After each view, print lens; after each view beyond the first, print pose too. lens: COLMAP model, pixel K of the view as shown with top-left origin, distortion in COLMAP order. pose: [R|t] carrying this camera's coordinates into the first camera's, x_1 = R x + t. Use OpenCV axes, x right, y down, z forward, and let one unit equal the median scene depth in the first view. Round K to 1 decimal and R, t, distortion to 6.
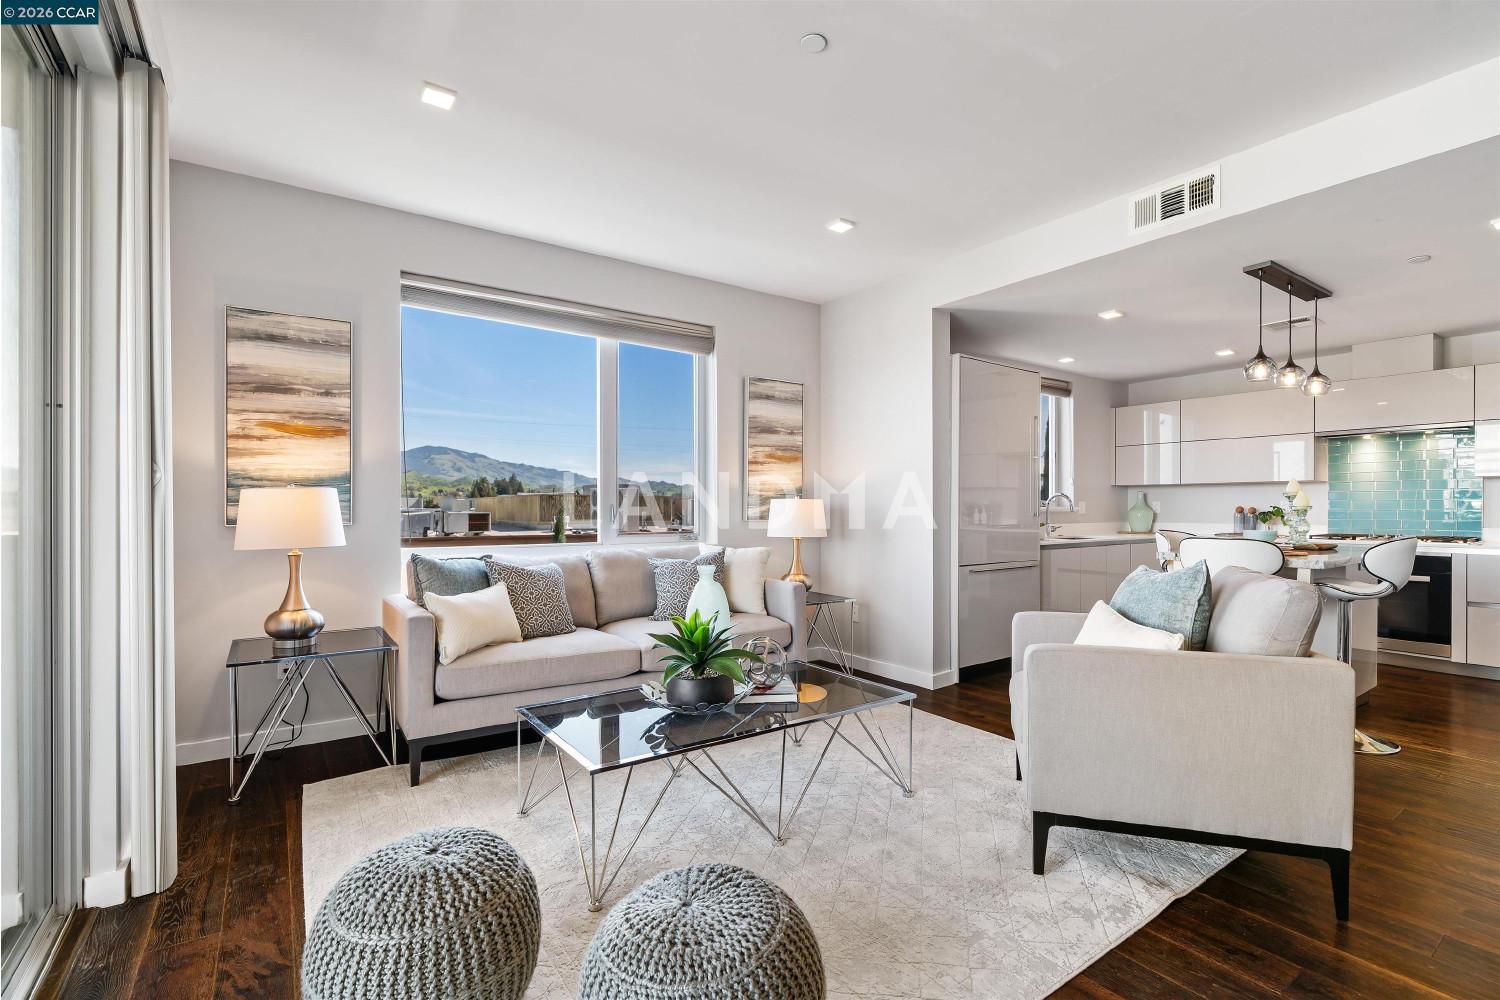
lens RADIAL K [[687.6, 0, 743.2], [0, 687.6, 509.4], [0, 0, 1]] dist [-0.004890, 0.003373]
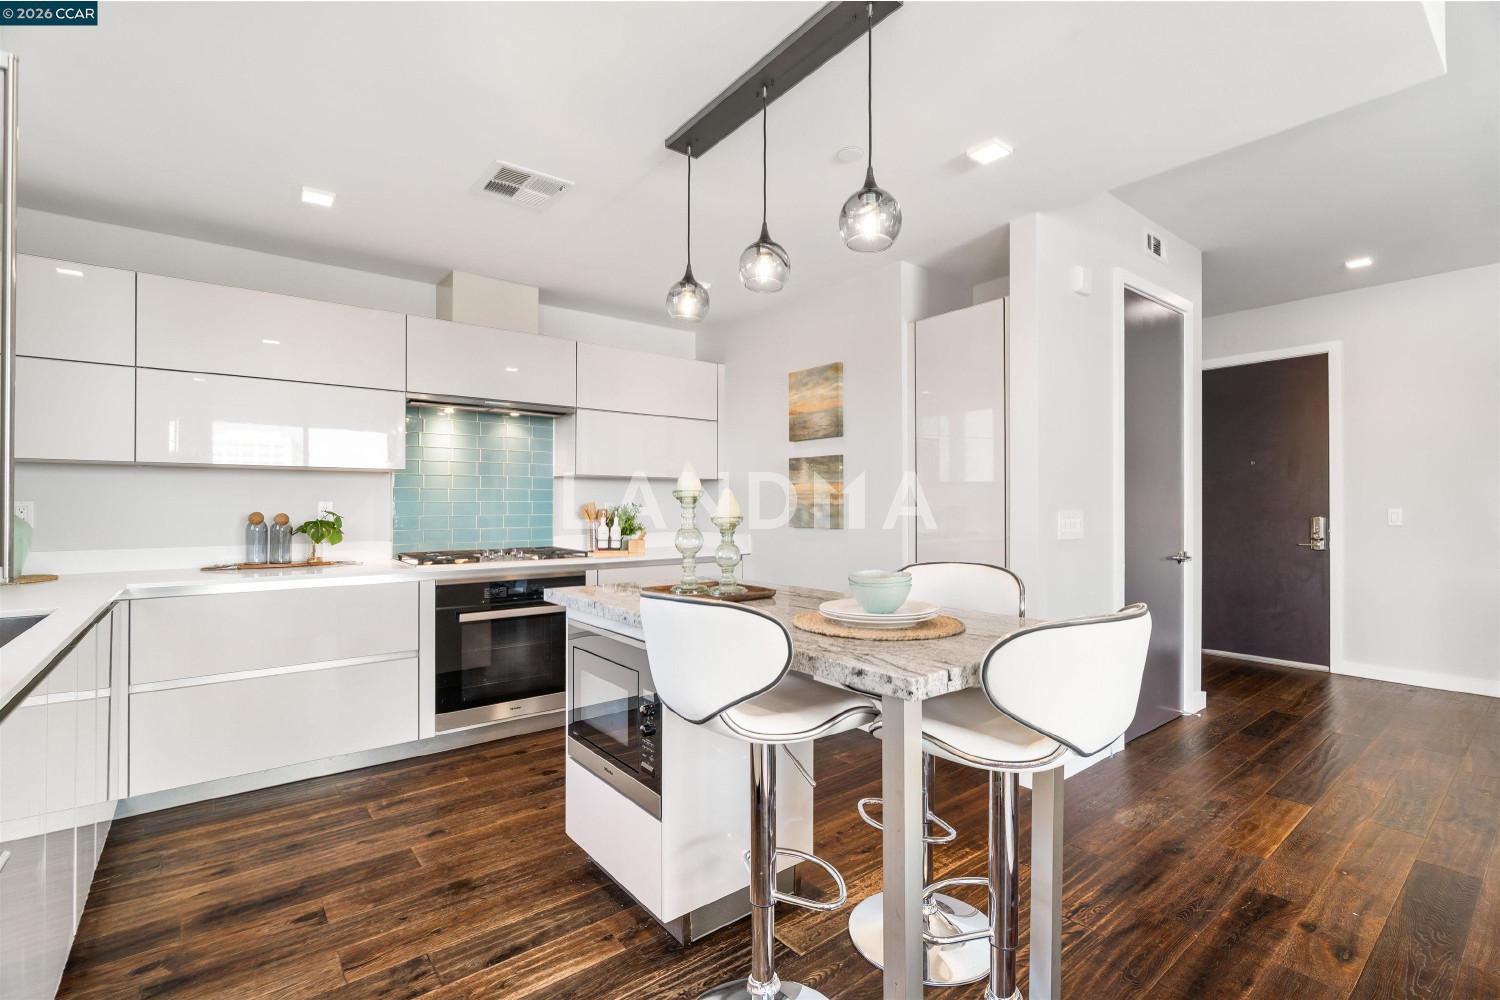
lens RADIAL K [[687.6, 0, 770.9], [0, 687.6, 498.7], [0, 0, 1]] dist [-0.004890, 0.003373]
pose [[-0.075930, 0.005289, 0.997099, 0.217219], [0.000739, 0.999986, -0.005248, -0.013863], [-0.997113, 0.000338, -0.075932, 0.800441]]
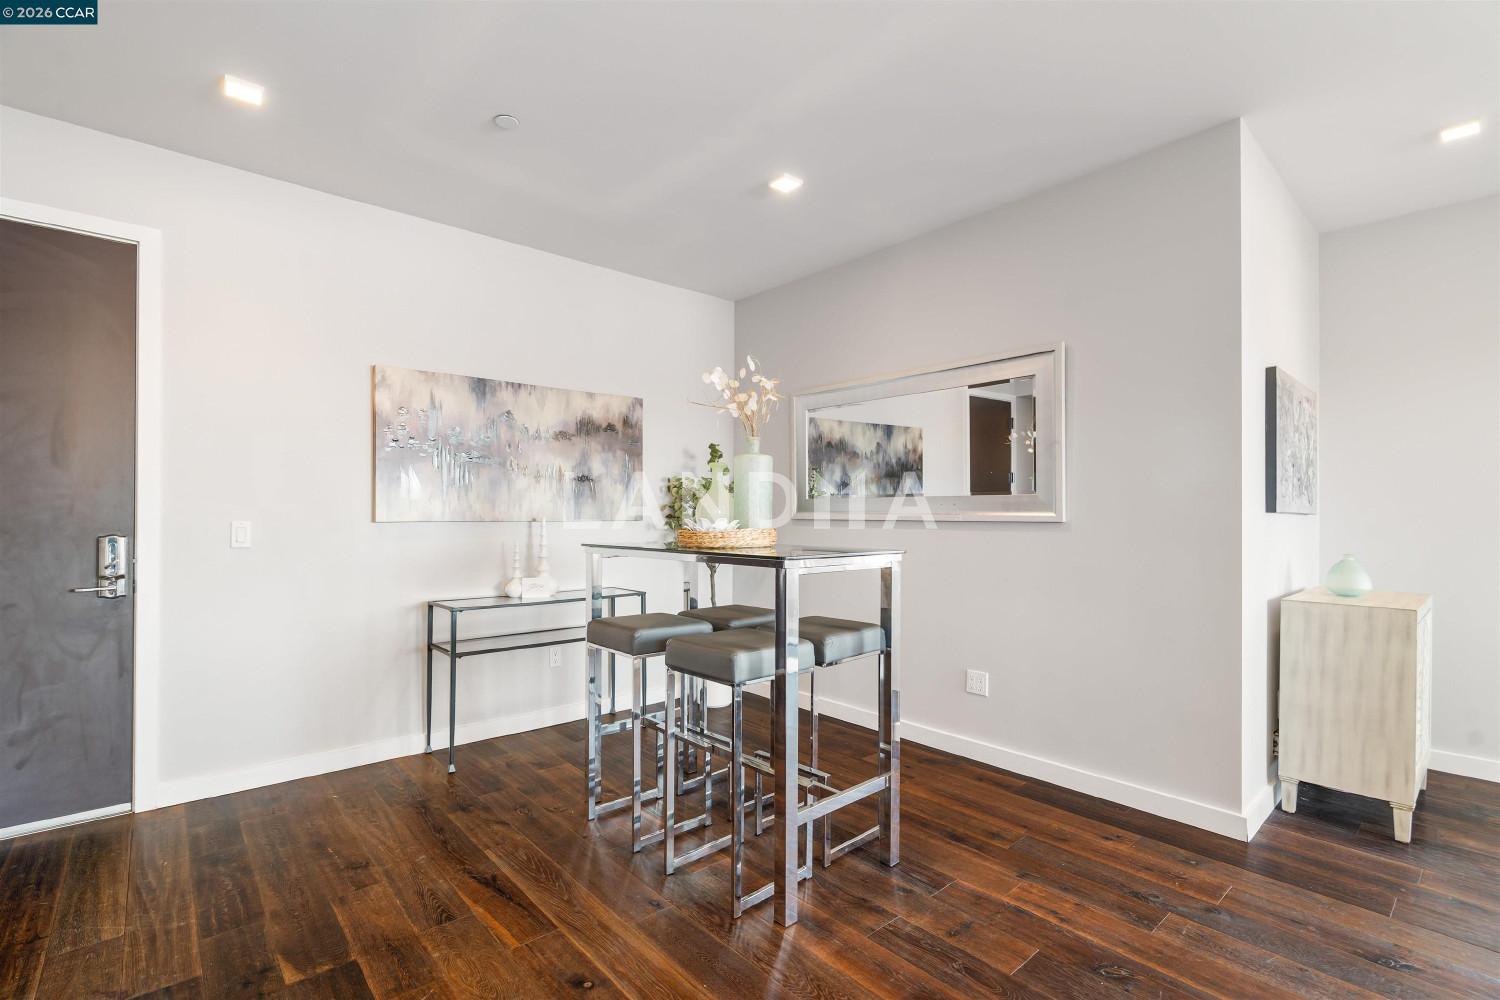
lens RADIAL K [[687.6, 0, 725.1], [0, 687.6, 509.5], [0, 0, 1]] dist [-0.004890, 0.003373]
pose [[-0.997257, -0.003993, -0.073903, 0.691302], [-0.003326, 0.999953, -0.009150, -0.010633], [0.073936, -0.008879, -0.997223, 0.523377]]
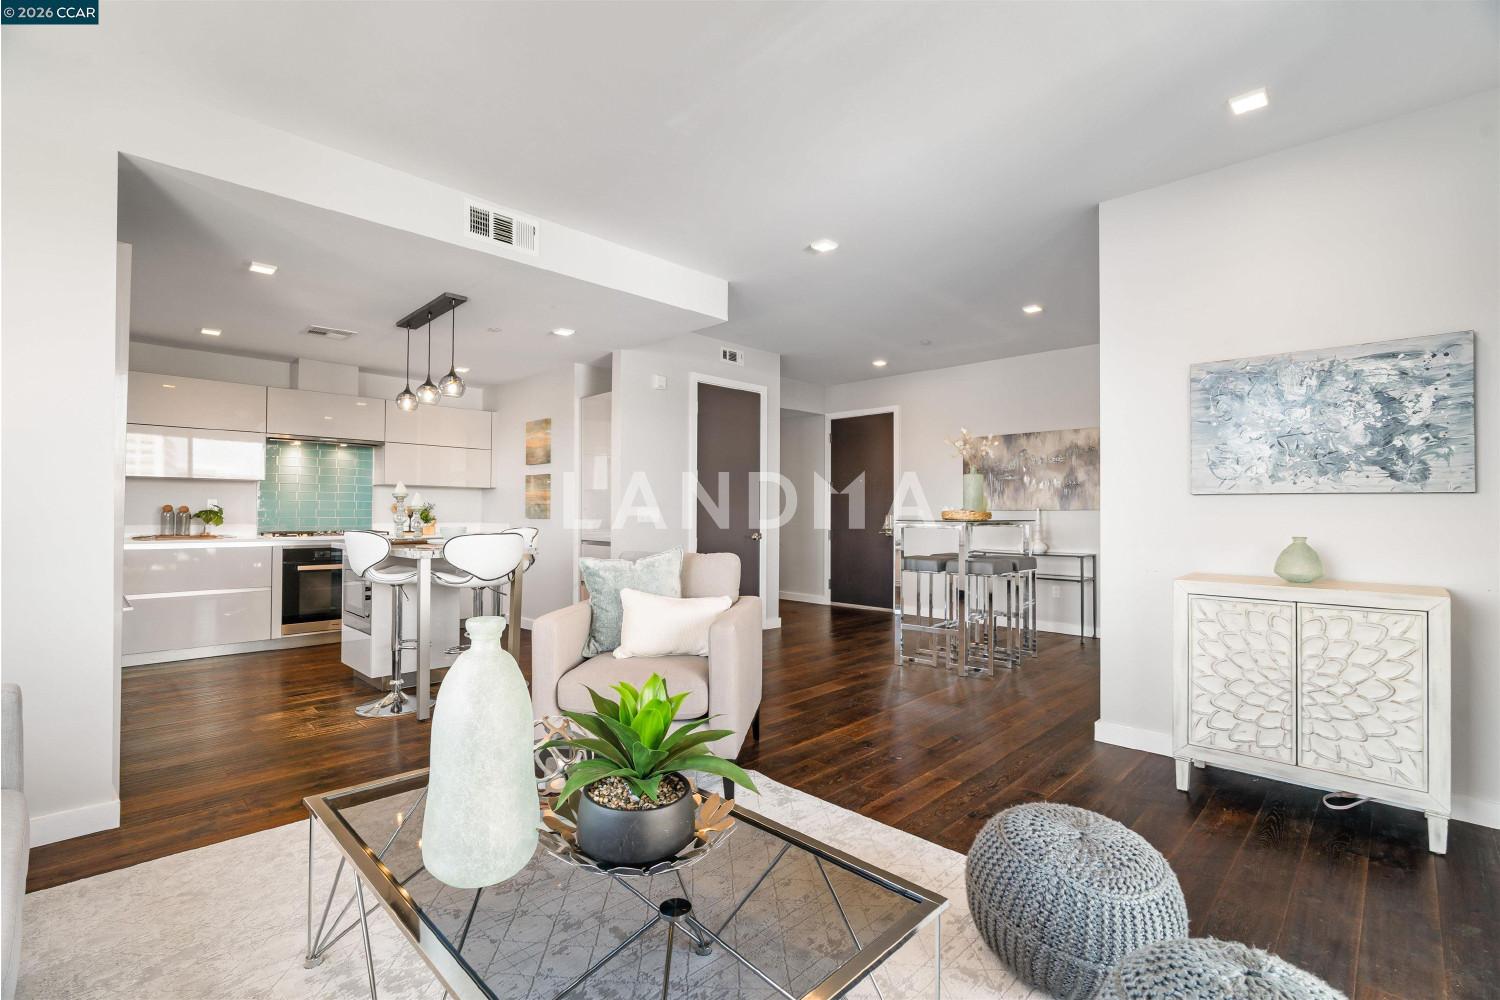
lens RADIAL K [[687.6, 0, 774.4], [0, 687.6, 502.6], [0, 0, 1]] dist [-0.004890, 0.003373]
pose [[-0.191122, 0.013990, 0.981467, -0.341596], [-0.004449, 0.999876, -0.015118, 0.003455], [-0.981556, -0.007256, -0.191036, 0.504829]]
